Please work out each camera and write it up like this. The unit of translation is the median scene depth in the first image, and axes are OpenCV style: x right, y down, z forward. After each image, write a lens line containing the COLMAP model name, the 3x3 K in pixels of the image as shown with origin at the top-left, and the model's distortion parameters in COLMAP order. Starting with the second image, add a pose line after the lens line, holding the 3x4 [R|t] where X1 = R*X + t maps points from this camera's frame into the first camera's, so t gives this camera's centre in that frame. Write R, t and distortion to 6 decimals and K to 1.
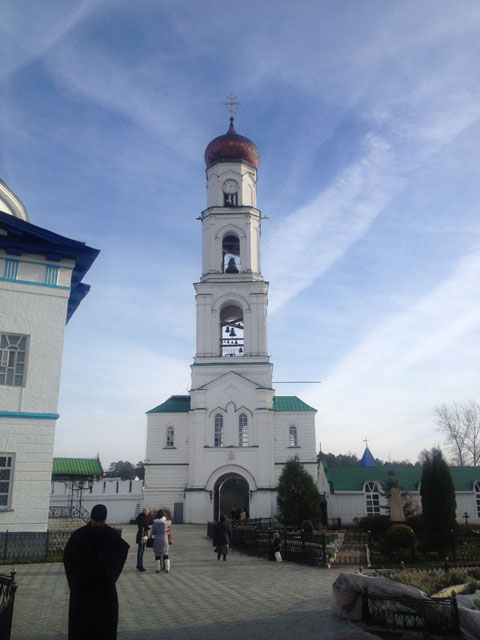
lens RADIAL K [[587.9, 0, 239.8], [0, 587.9, 331.0], [0, 0, 1]] dist [0.073412, -0.005798]
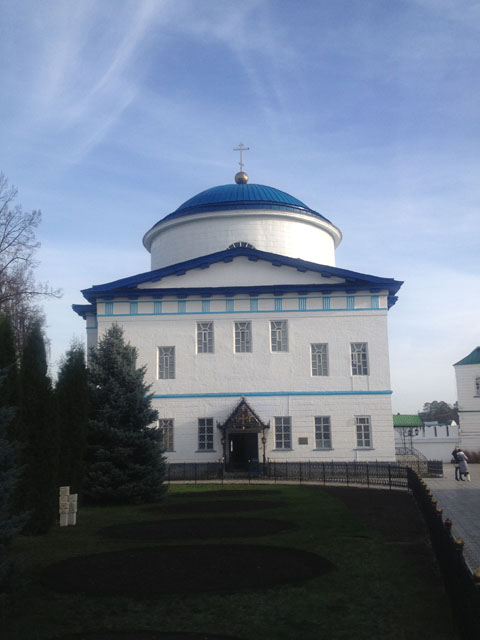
lens RADIAL K [[661.0, 0, 275.1], [0, 661.0, 321.8], [0, 0, 1]] dist [0.248127, -0.002131]
pose [[0.909296, -0.093515, -0.405506, 0.146638], [0.133874, 0.988360, 0.072267, -0.201528], [0.394028, -0.119998, 0.911231, -0.697230]]
